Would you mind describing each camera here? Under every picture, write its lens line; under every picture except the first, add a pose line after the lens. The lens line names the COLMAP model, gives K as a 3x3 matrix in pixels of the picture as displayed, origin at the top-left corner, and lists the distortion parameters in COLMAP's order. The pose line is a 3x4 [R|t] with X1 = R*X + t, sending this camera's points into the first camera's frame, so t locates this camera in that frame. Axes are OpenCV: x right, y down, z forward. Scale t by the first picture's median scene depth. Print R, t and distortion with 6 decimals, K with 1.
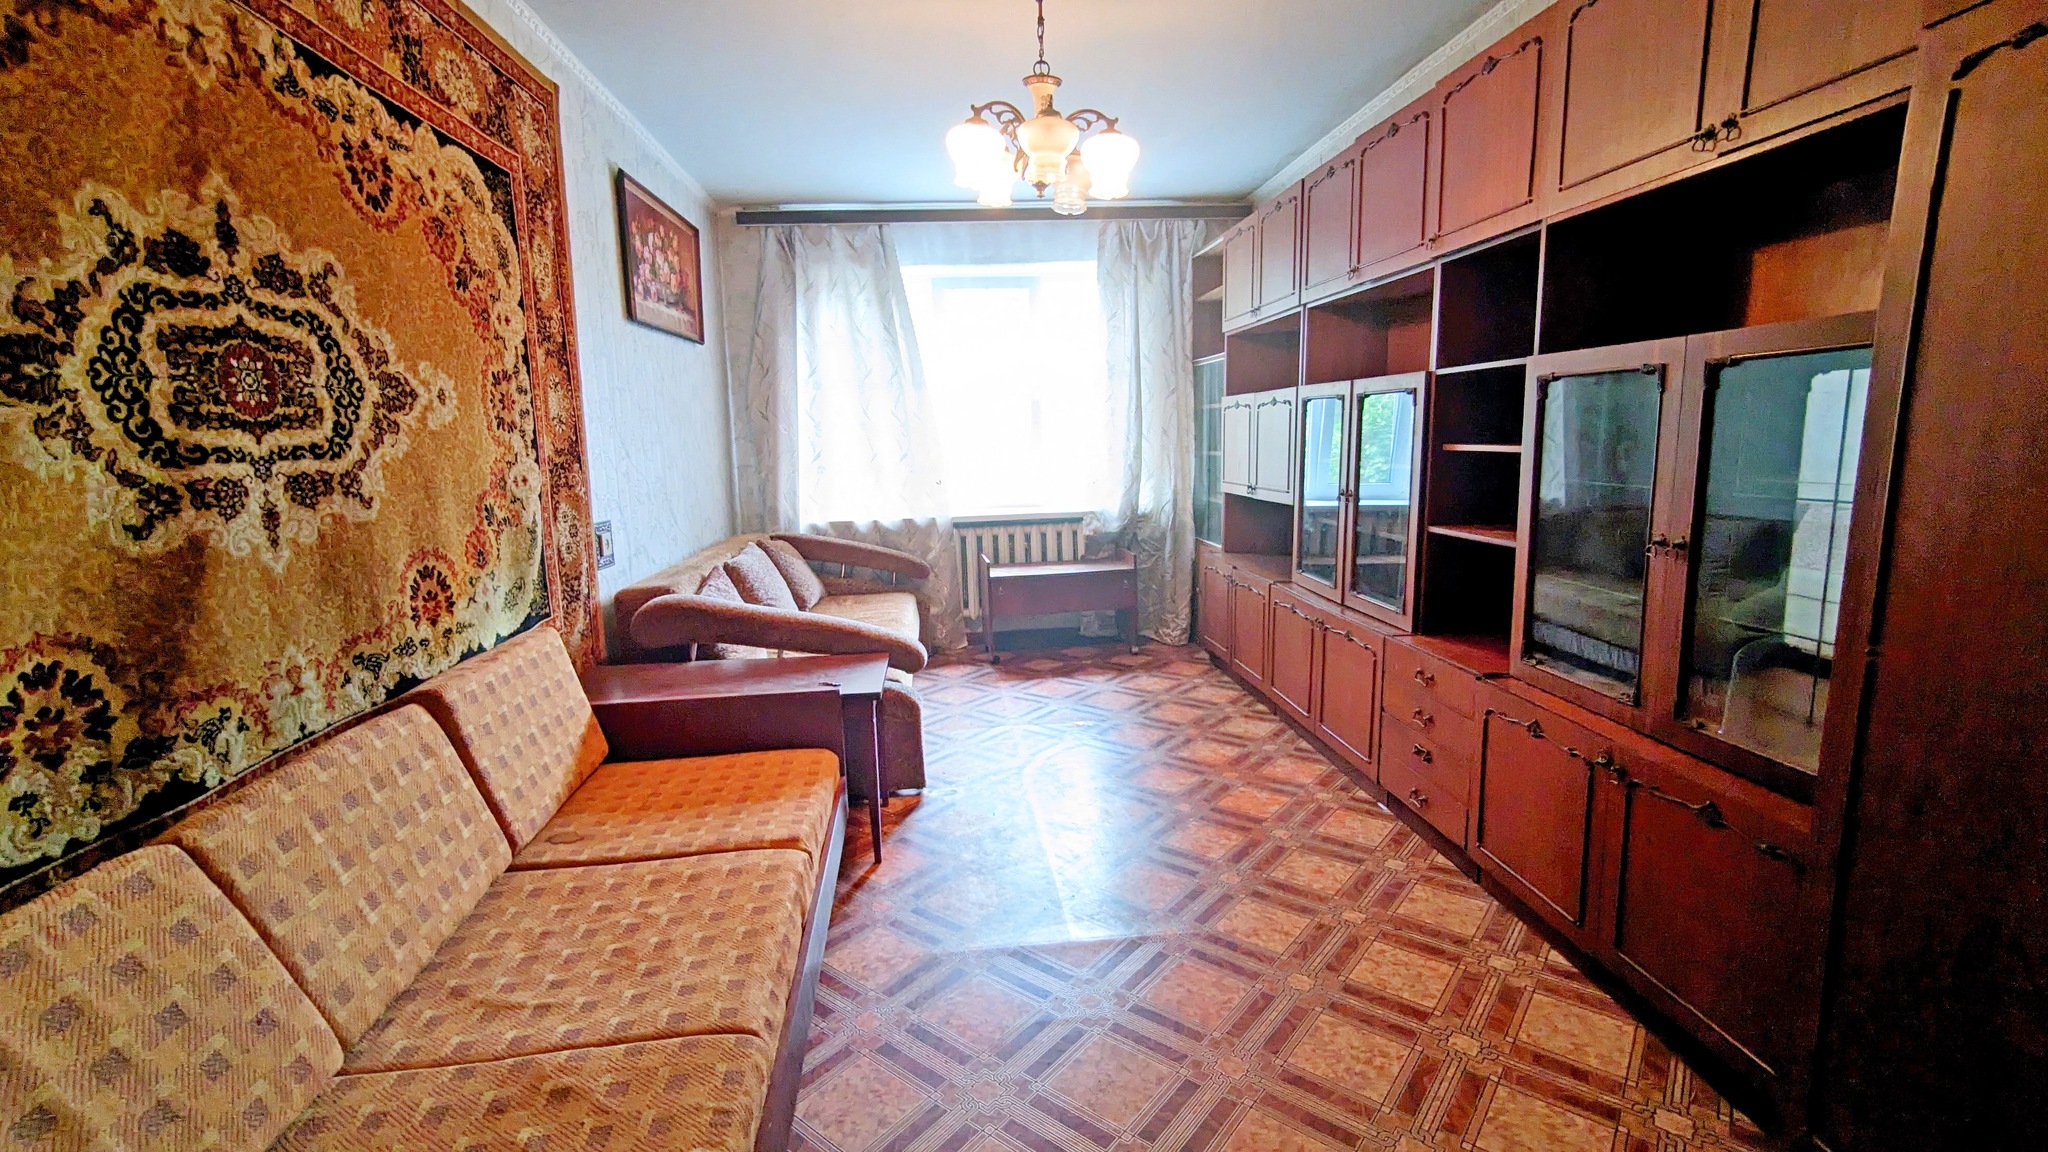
lens RADIAL K [[889.7, 0, 1028.0], [0, 889.7, 583.8], [0, 0, 1]] dist [-0.005469, 0.001839]
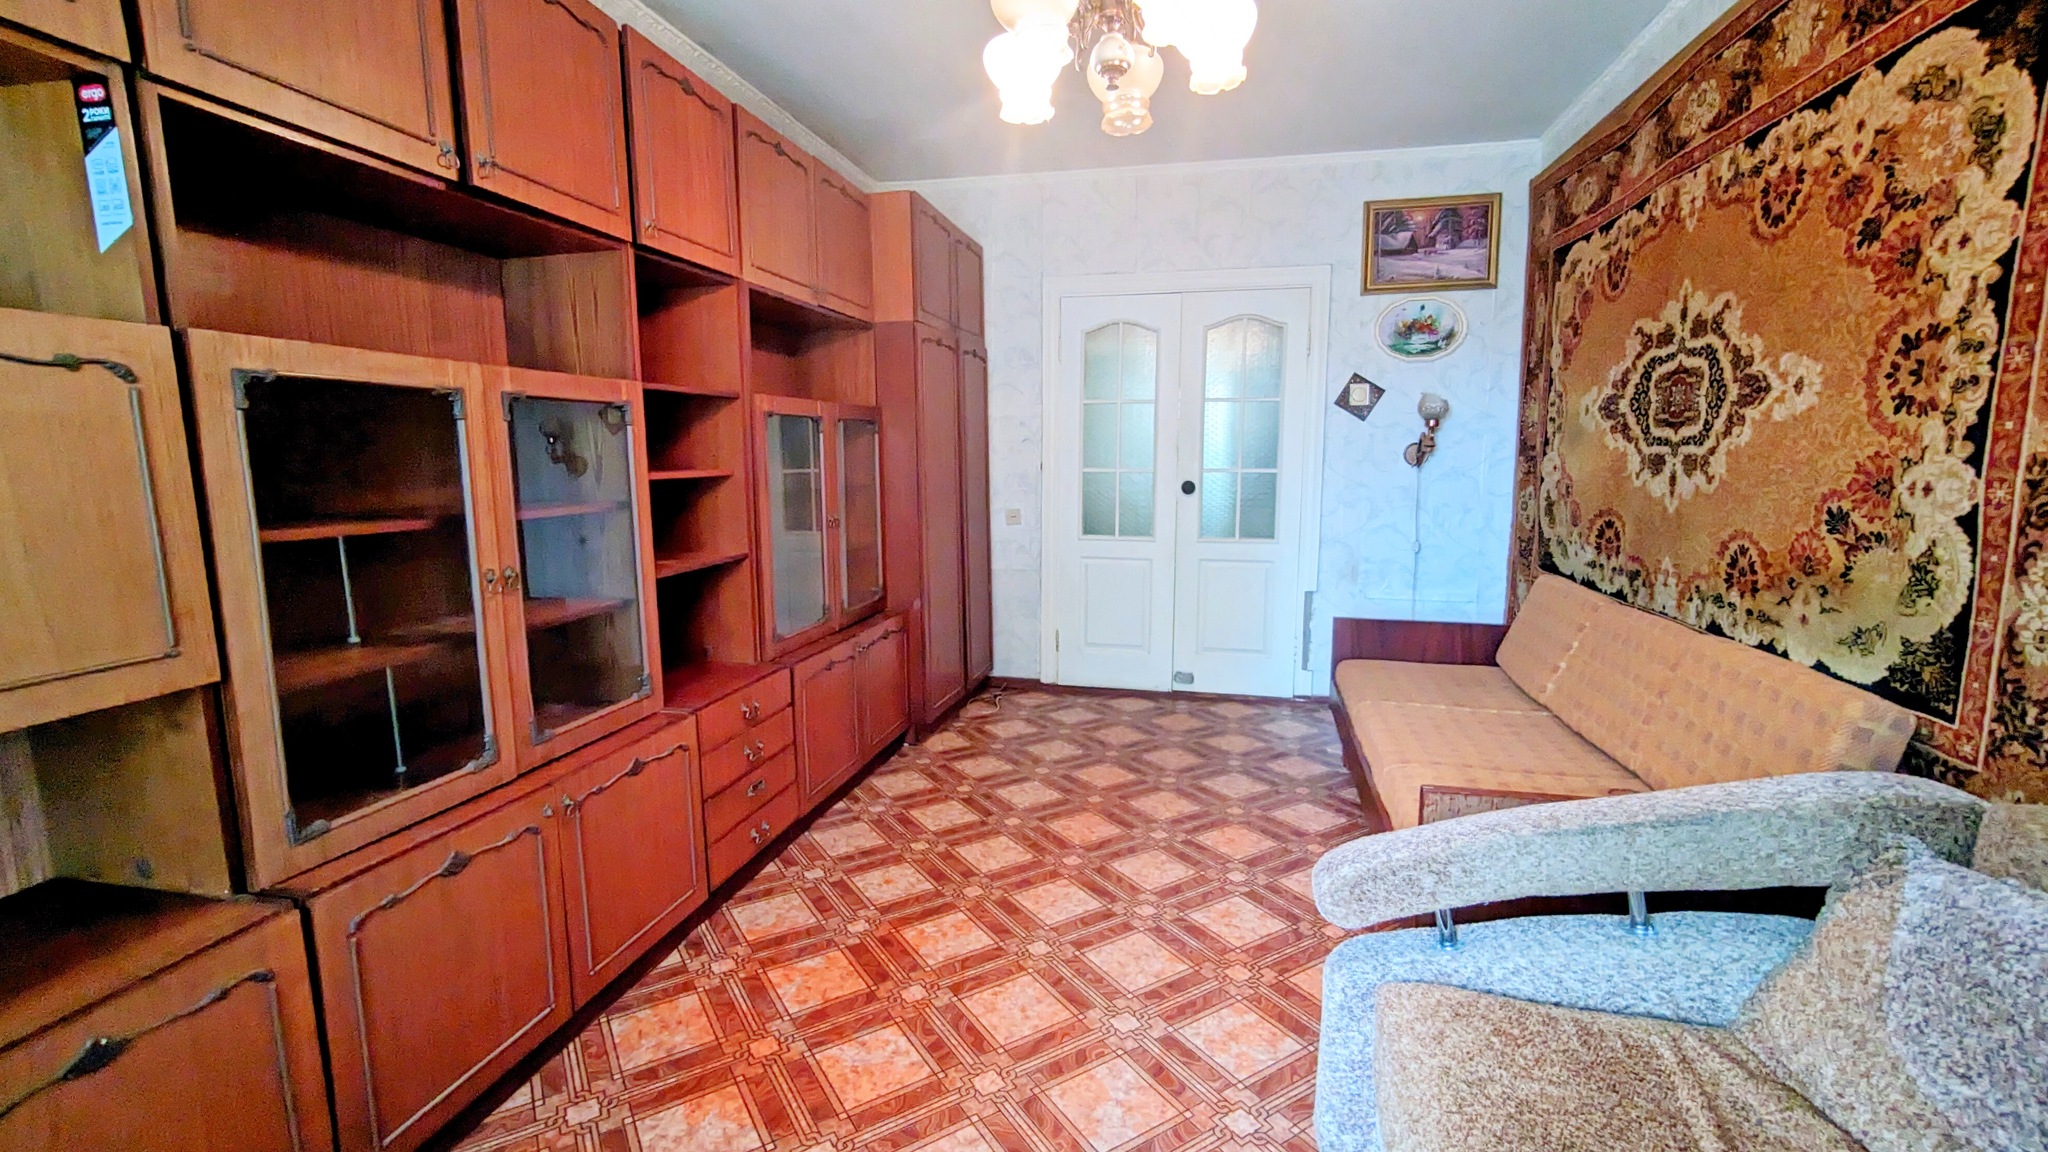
lens RADIAL K [[889.7, 0, 1014.9], [0, 889.7, 569.0], [0, 0, 1]] dist [-0.005469, 0.001839]
pose [[-0.944002, -0.010812, 0.329762, -0.211952], [0.086951, 0.955979, 0.280257, -0.434999], [-0.318276, 0.293237, -0.901506, 2.625555]]
